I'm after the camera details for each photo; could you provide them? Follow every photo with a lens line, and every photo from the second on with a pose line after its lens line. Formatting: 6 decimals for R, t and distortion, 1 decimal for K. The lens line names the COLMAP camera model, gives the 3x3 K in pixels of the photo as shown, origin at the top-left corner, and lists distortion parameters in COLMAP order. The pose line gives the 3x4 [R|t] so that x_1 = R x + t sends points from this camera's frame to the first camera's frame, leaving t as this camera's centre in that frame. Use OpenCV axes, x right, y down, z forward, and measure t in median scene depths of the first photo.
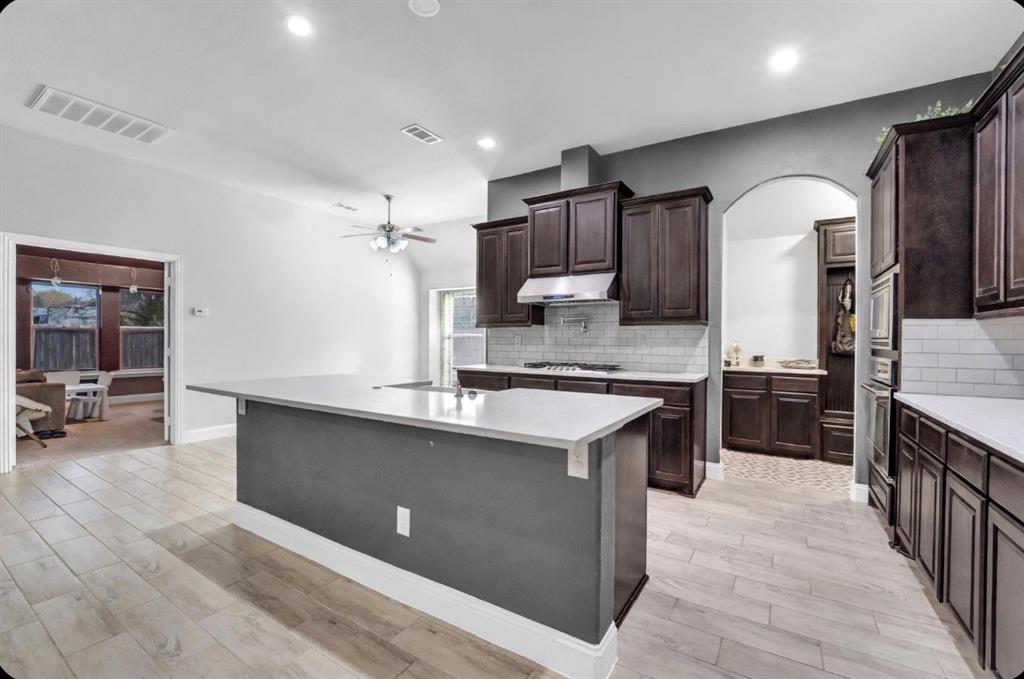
lens RADIAL K [[449.0, 0, 506.8], [0, 449.0, 342.2], [0, 0, 1]] dist [-0.005237, 0.000192]
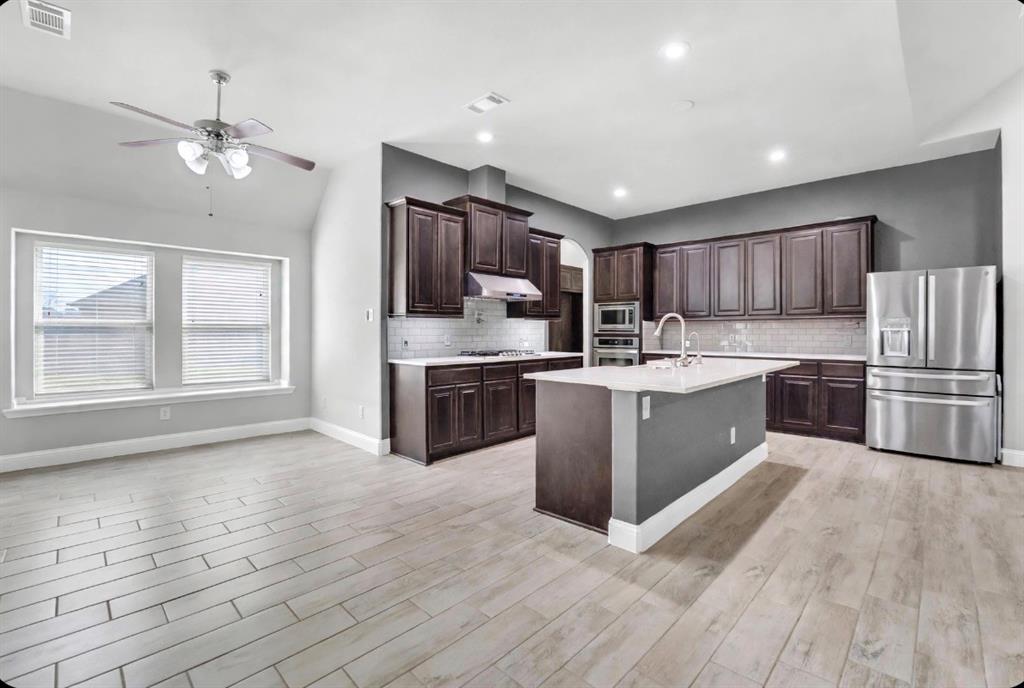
lens RADIAL K [[447.4, 0, 516.1], [0, 447.4, 332.2], [0, 0, 1]] dist [-0.023273, 0.000174]
pose [[0.169077, -0.012813, 0.985520, -1.042446], [0.005557, 0.999912, 0.012047, -0.014753], [-0.985587, 0.003440, 0.169133, 0.774330]]
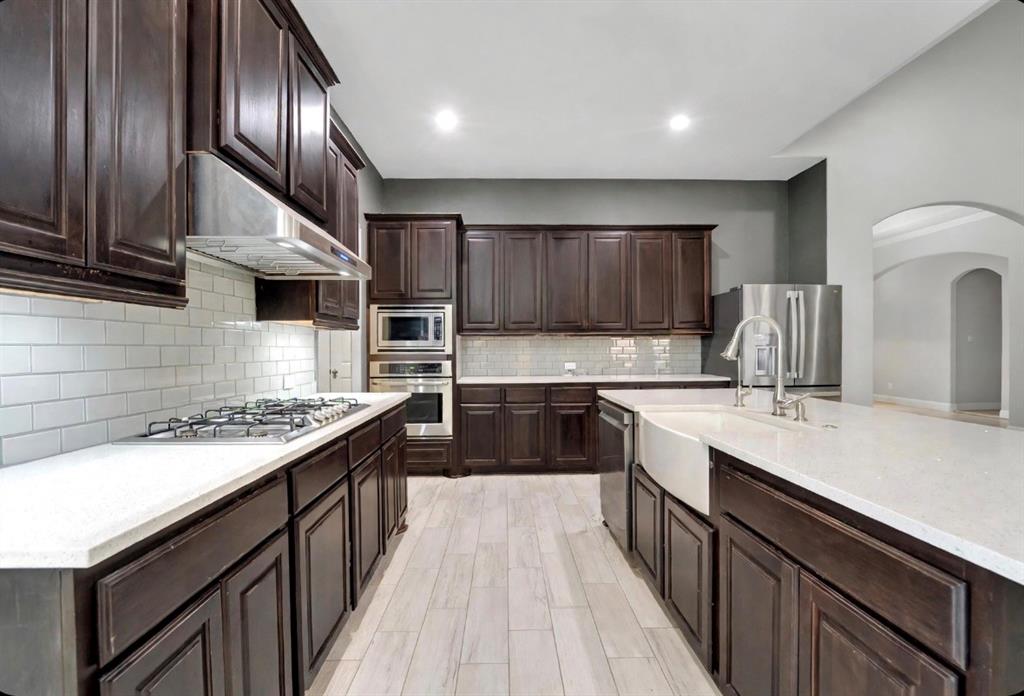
lens RADIAL K [[459.2, 0, 506.2], [0, 459.2, 353.5], [0, 0, 1]] dist [0.001721, 0.000060]
pose [[-0.569491, -0.008316, 0.821956, -0.373530], [0.004638, 0.999900, 0.013329, -0.004546], [-0.821985, 0.011403, -0.569396, 1.098802]]
